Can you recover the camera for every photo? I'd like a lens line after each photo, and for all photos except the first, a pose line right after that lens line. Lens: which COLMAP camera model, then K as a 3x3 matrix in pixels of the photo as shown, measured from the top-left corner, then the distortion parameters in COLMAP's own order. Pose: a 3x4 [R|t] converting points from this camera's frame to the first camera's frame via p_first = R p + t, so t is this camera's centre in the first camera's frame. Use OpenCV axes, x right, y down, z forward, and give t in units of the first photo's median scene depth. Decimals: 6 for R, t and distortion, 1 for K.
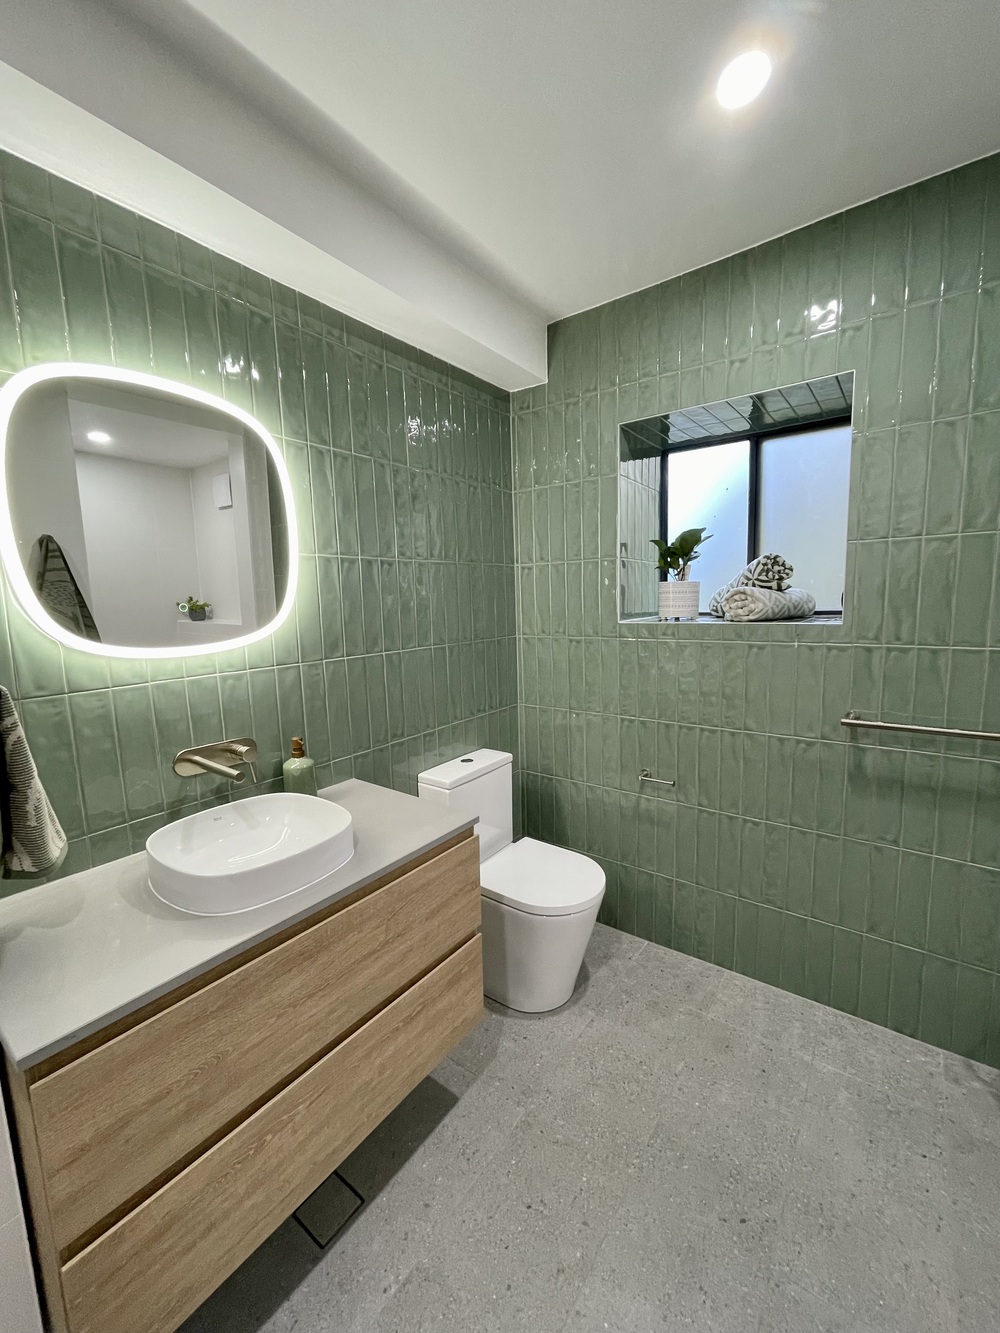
lens RADIAL K [[539.5, 0, 504.6], [0, 539.5, 669.5], [0, 0, 1]] dist [-0.003168, 0.002556]
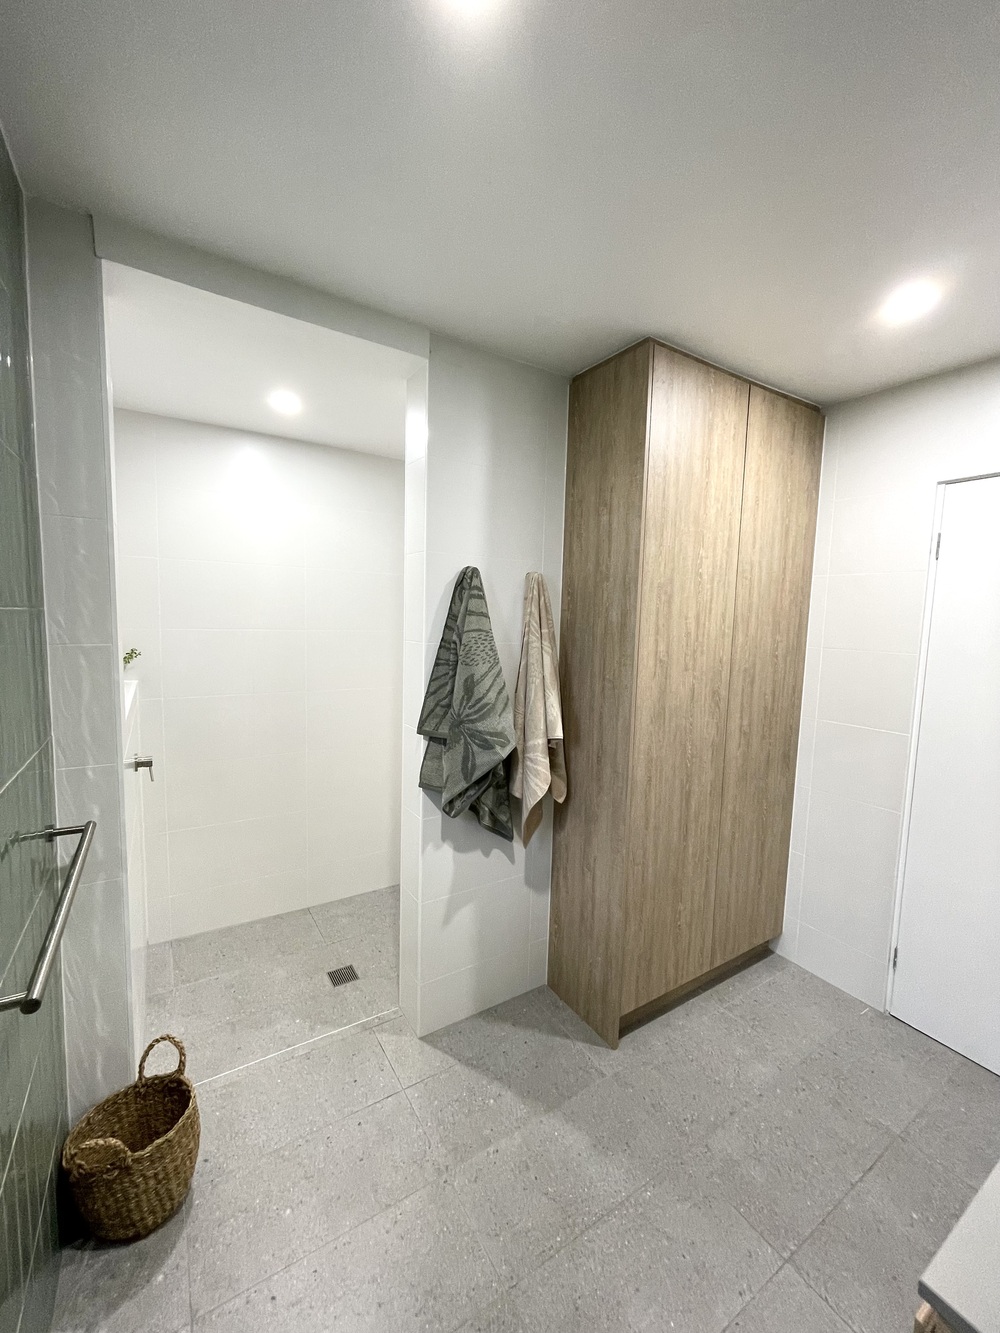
lens RADIAL K [[539.5, 0, 504.6], [0, 539.5, 669.5], [0, 0, 1]] dist [-0.003168, 0.002556]
pose [[-0.936810, -0.035478, 0.348034, 0.098040], [0.041620, 0.976477, 0.211569, -0.221811], [-0.347353, 0.212685, -0.913297, 1.063064]]
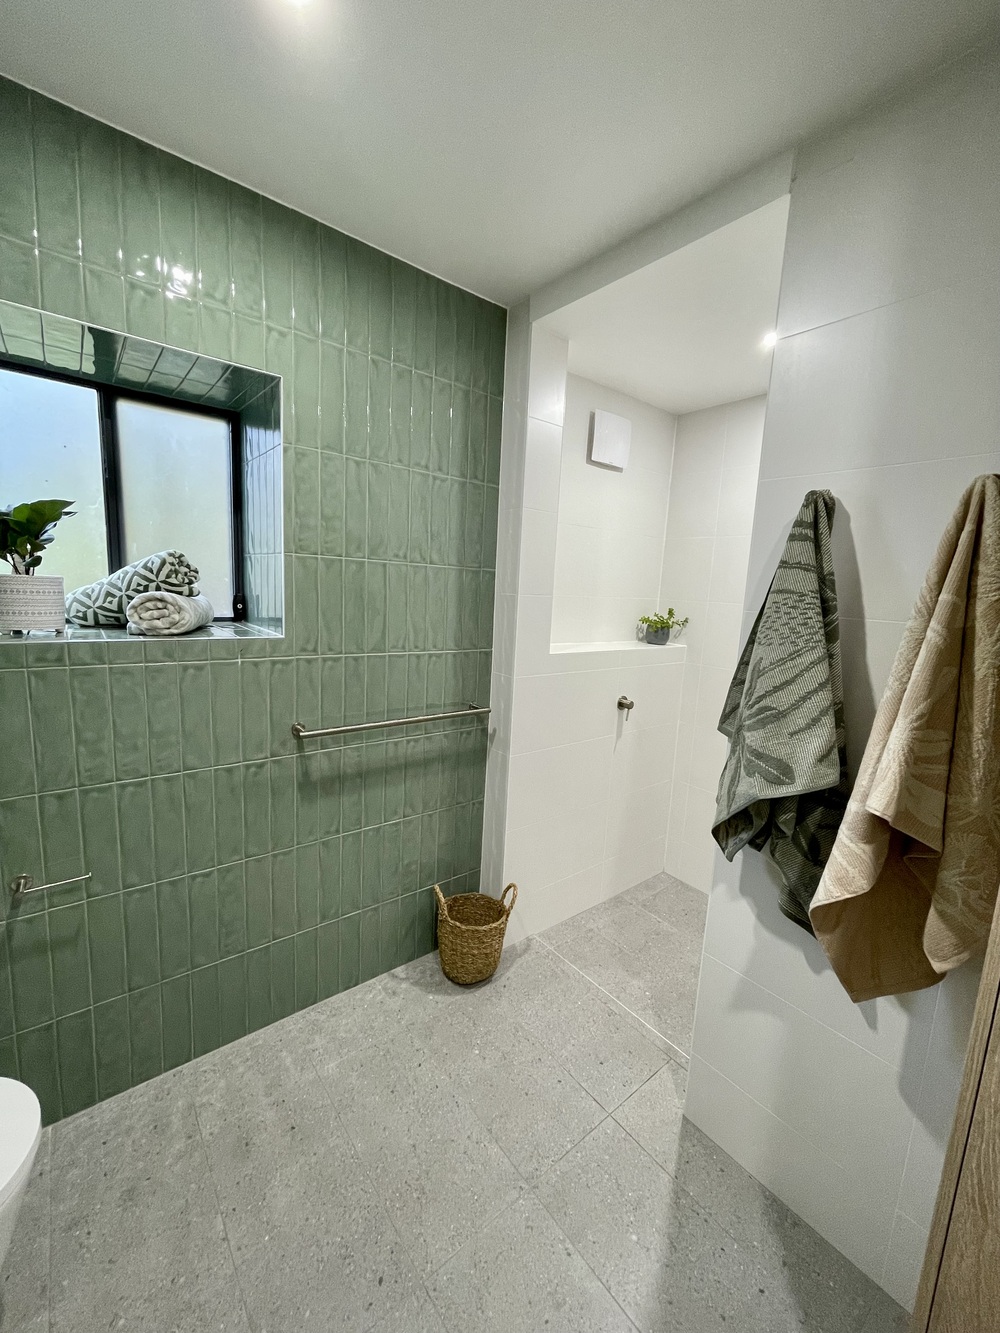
lens RADIAL K [[539.5, 0, 504.6], [0, 539.5, 669.5], [0, 0, 1]] dist [-0.003168, 0.002556]
pose [[0.246193, -0.108917, 0.963081, -0.199178], [0.073572, 0.992899, 0.093482, -0.078576], [-0.966424, 0.047841, 0.252458, 0.327377]]
